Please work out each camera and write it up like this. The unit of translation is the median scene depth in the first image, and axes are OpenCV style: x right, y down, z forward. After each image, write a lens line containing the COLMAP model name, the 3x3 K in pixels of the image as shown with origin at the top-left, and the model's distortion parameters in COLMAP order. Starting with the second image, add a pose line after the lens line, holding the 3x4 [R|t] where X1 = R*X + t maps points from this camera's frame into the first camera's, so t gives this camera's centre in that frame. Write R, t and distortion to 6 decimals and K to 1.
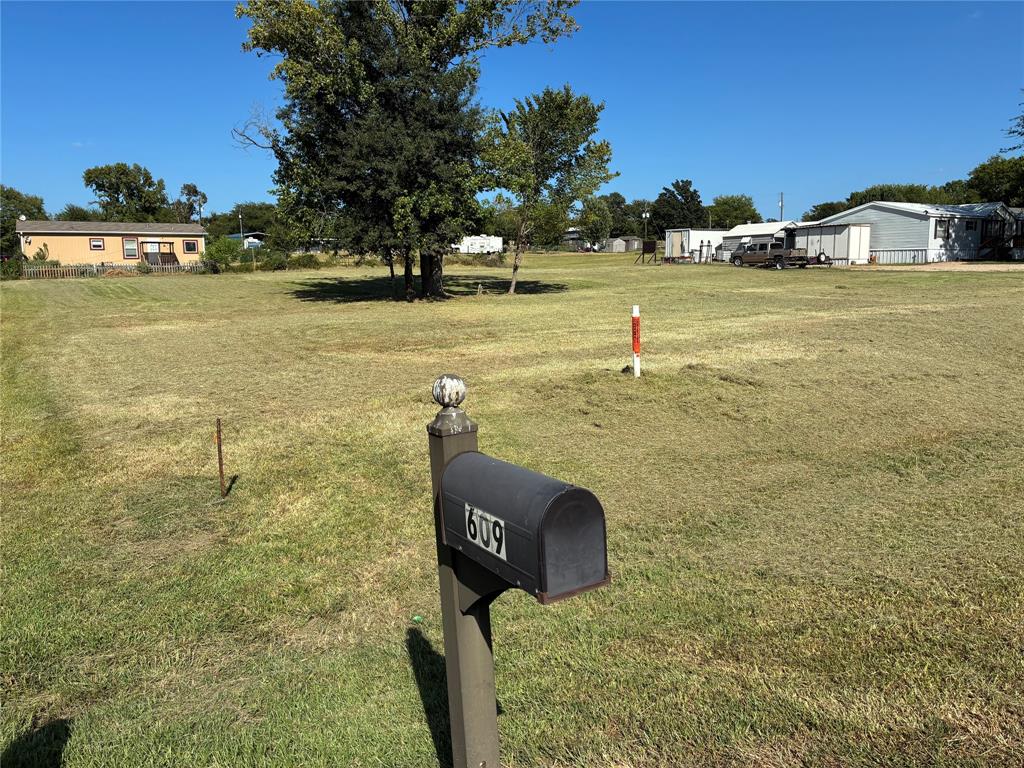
lens RADIAL K [[771.9, 0, 512.0], [0, 771.9, 384.0], [0, 0, 1]] dist [0.054639, -0.005072]
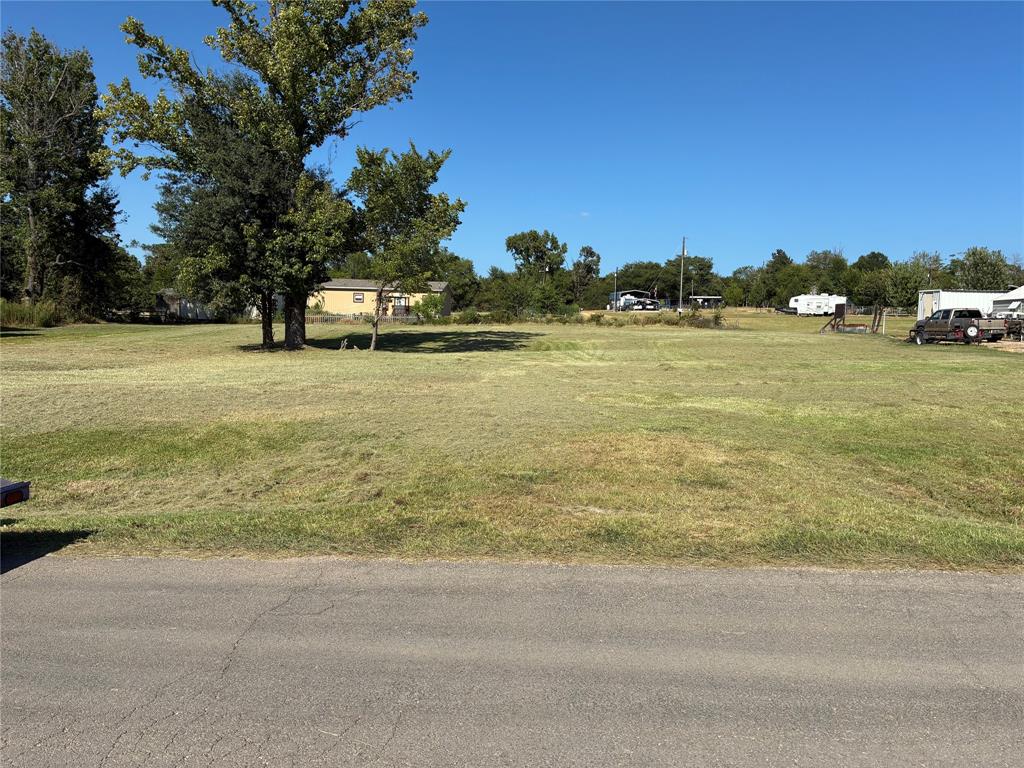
lens RADIAL K [[774.1, 0, 507.2], [0, 774.1, 395.2], [0, 0, 1]] dist [0.058035, -0.002209]
pose [[0.830002, 0.088220, -0.550740, 0.322540], [-0.120252, 0.992494, -0.022245, -0.026384], [0.544644, 0.084691, 0.834380, 0.119067]]
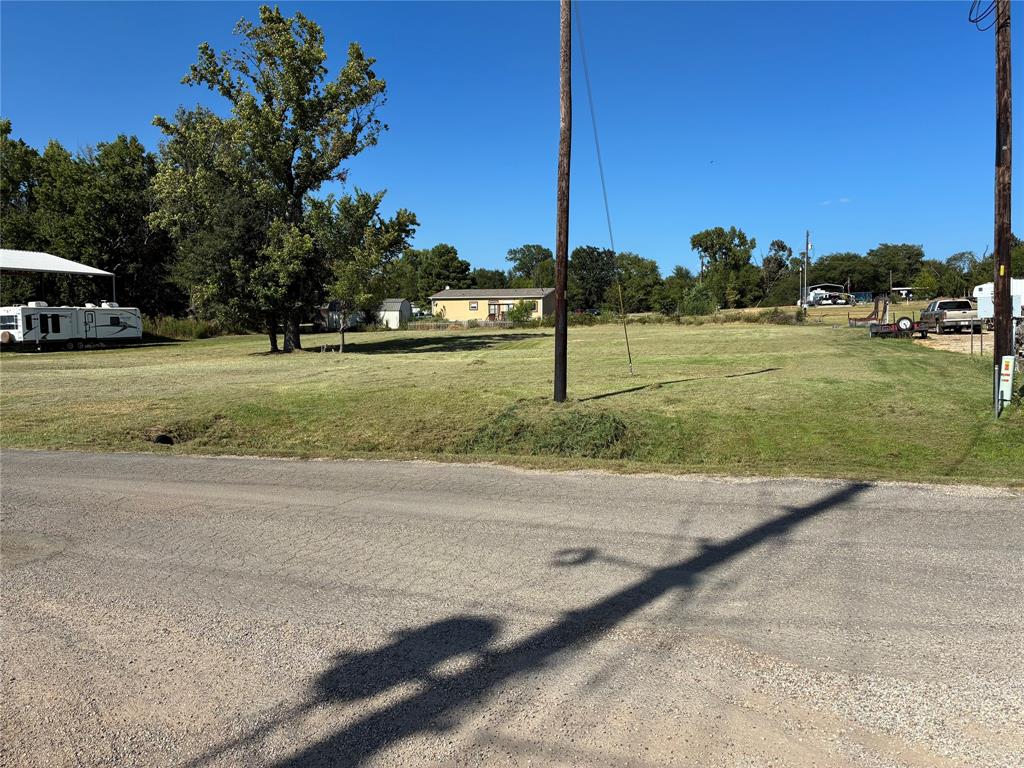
lens RADIAL K [[778.7, 0, 512.0], [0, 778.7, 384.0], [0, 0, 1]] dist [0.009674, 0.009934]
pose [[0.635785, 0.073875, -0.768323, 0.517918], [-0.119741, 0.992799, -0.003627, -0.044293], [0.762522, 0.094306, 0.640052, 0.190993]]
